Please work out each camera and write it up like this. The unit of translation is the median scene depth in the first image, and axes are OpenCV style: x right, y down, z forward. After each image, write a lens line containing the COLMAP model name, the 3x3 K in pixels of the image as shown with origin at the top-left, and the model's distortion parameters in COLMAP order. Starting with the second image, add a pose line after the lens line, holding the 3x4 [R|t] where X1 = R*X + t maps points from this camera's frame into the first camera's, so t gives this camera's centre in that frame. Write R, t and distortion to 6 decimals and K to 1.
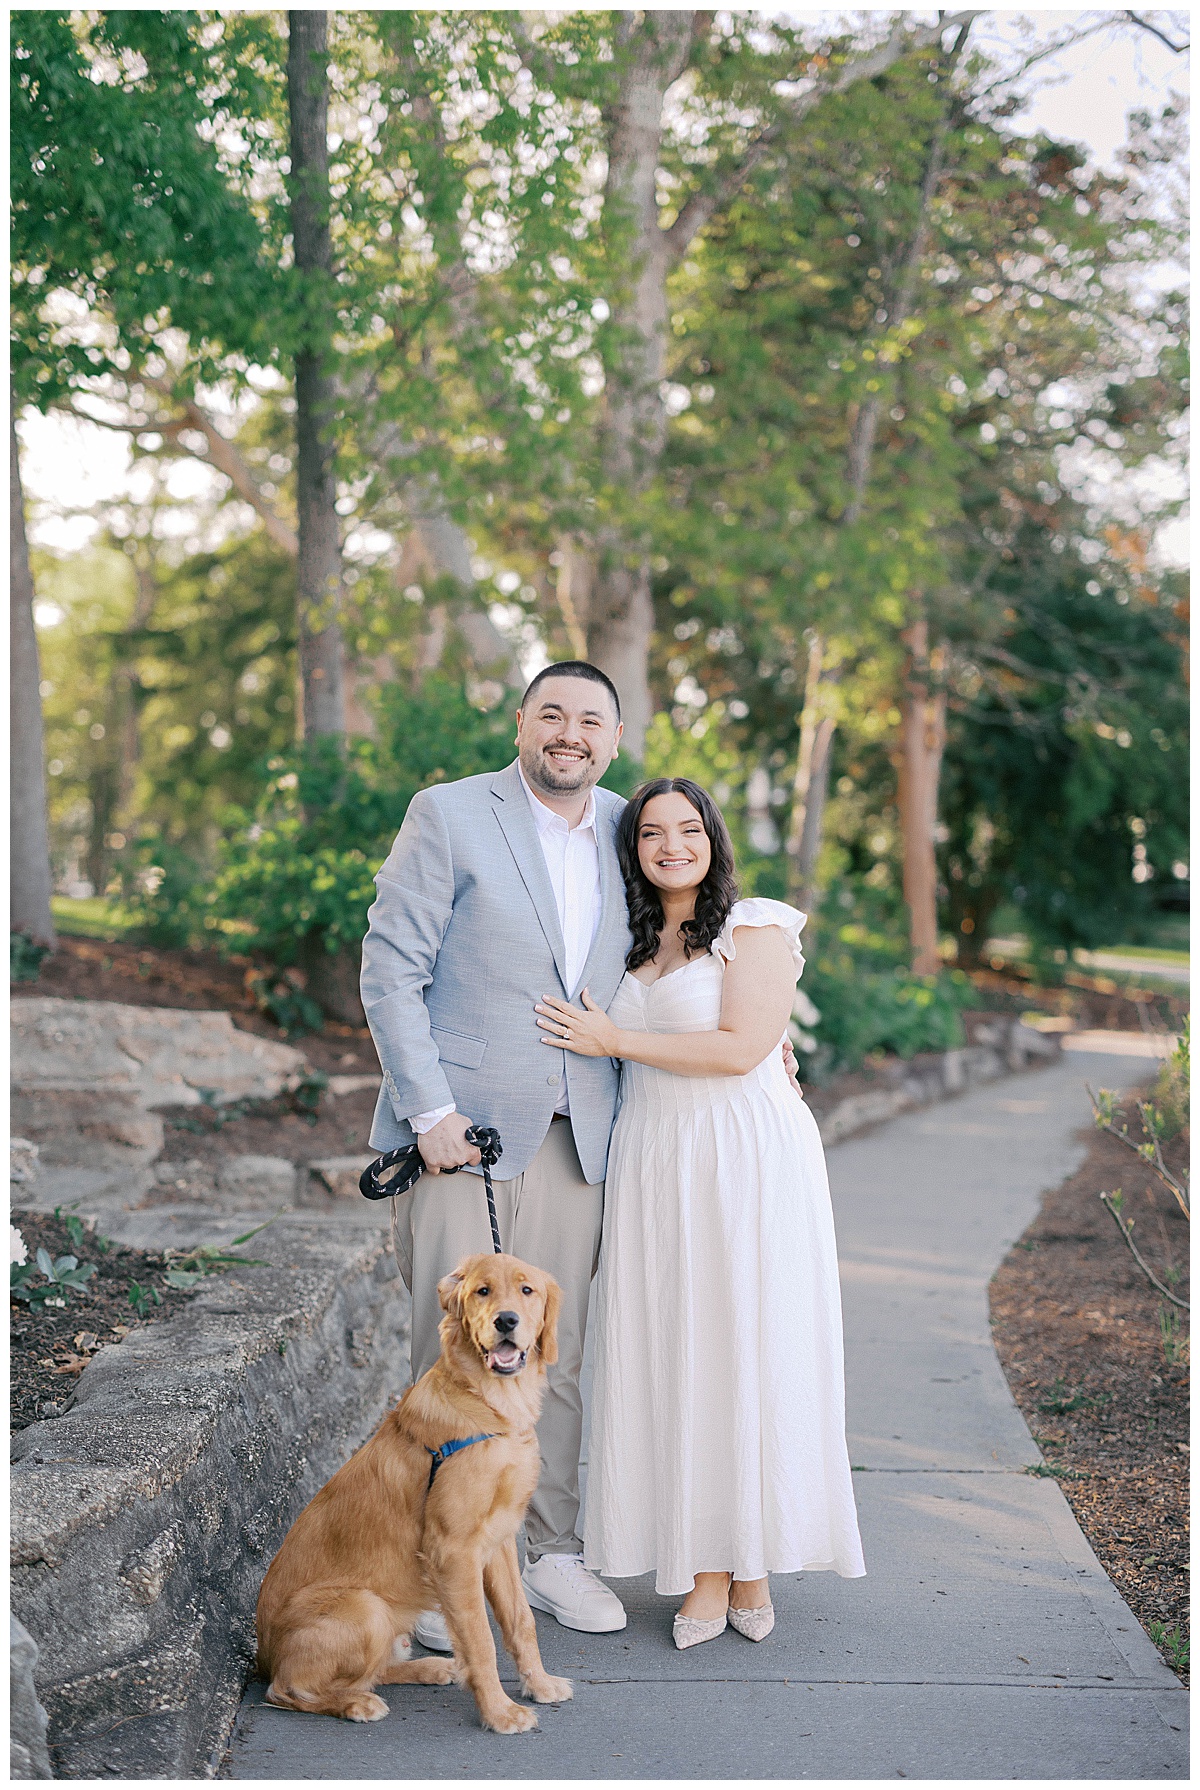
lens RADIAL K [[2425.0, 0, 599.7], [0, 2425.0, 843.8], [0, 0, 1]] dist [0.005808, 0.037483]
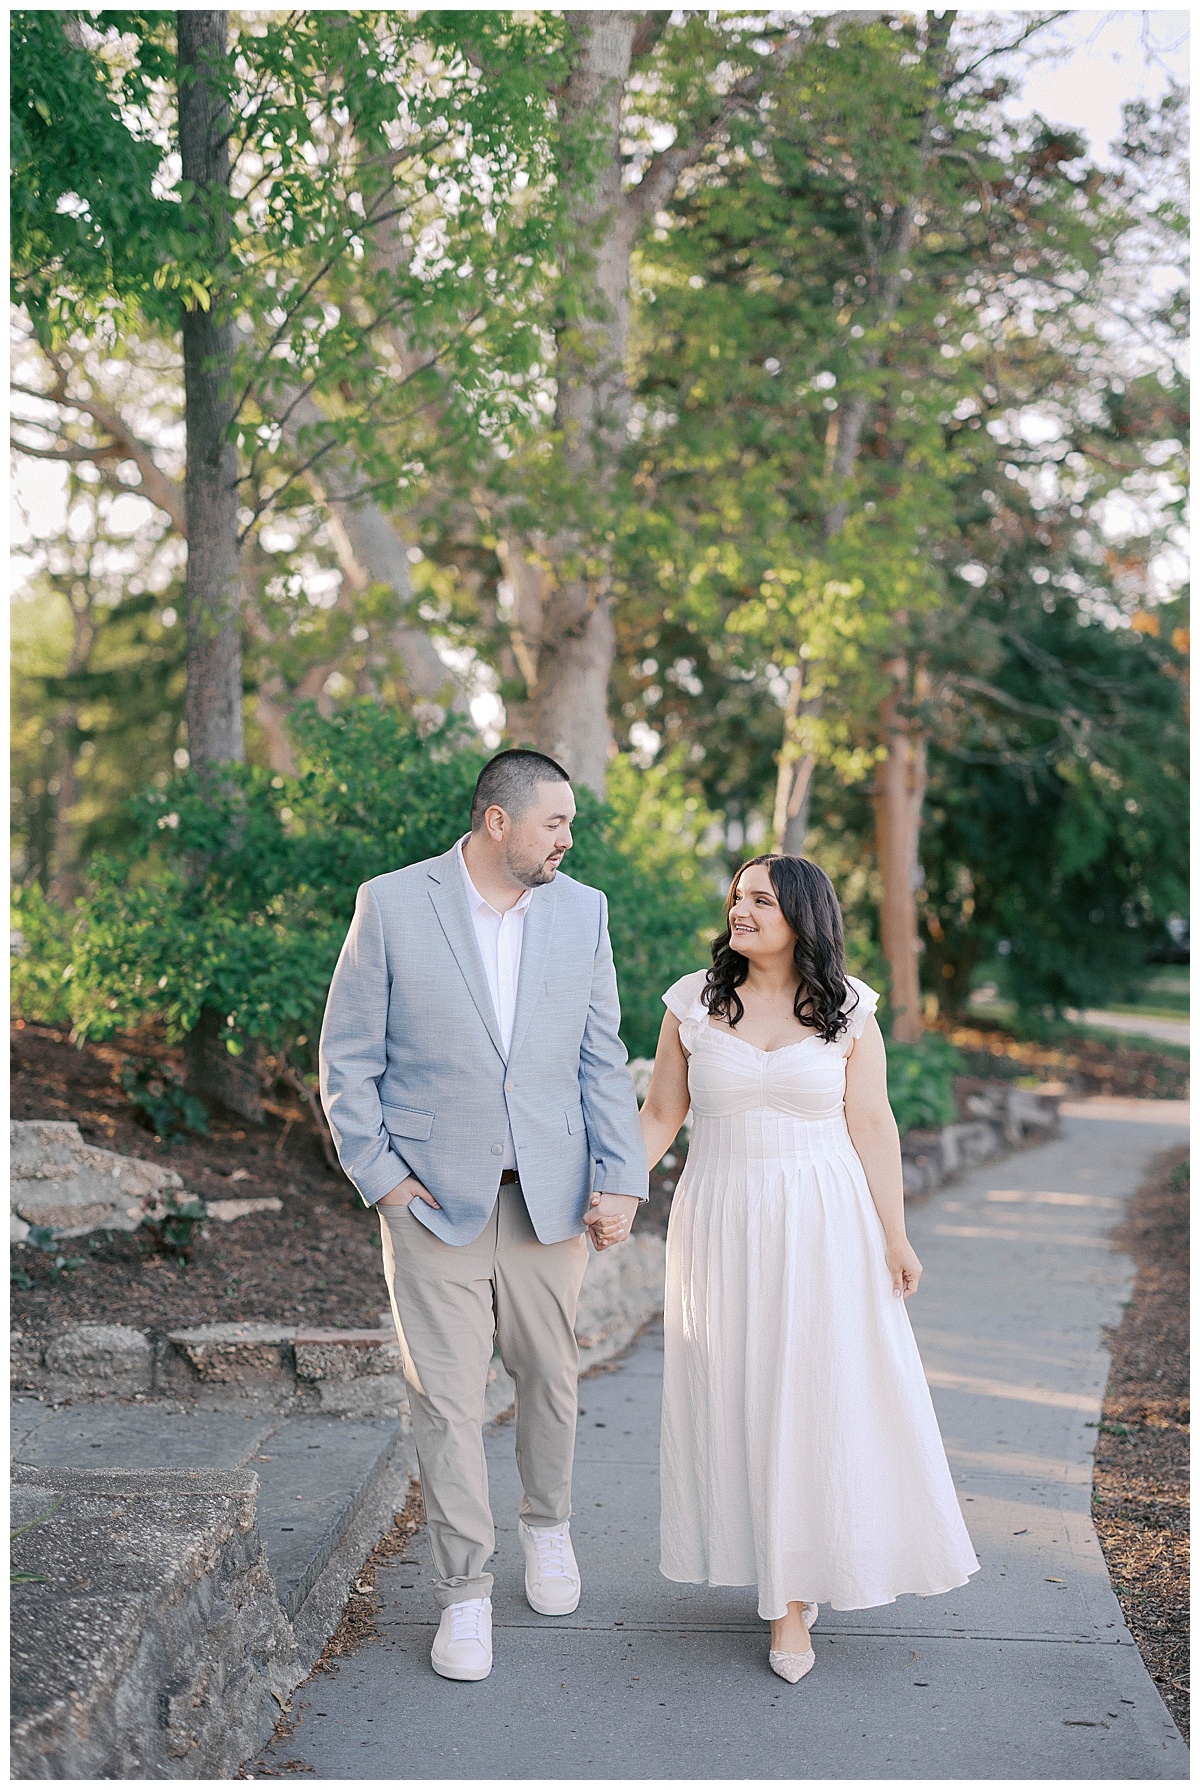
lens RADIAL K [[2364.6, 0, 600.0], [0, 2364.6, 895.0], [0, 0, 1]] dist [0.005411, 0.000823]
pose [[0.999768, 0.000645, 0.021509, -0.002560], [-0.000707, 0.999996, 0.002864, -0.005034], [-0.021507, -0.002878, 0.999765, 0.246285]]
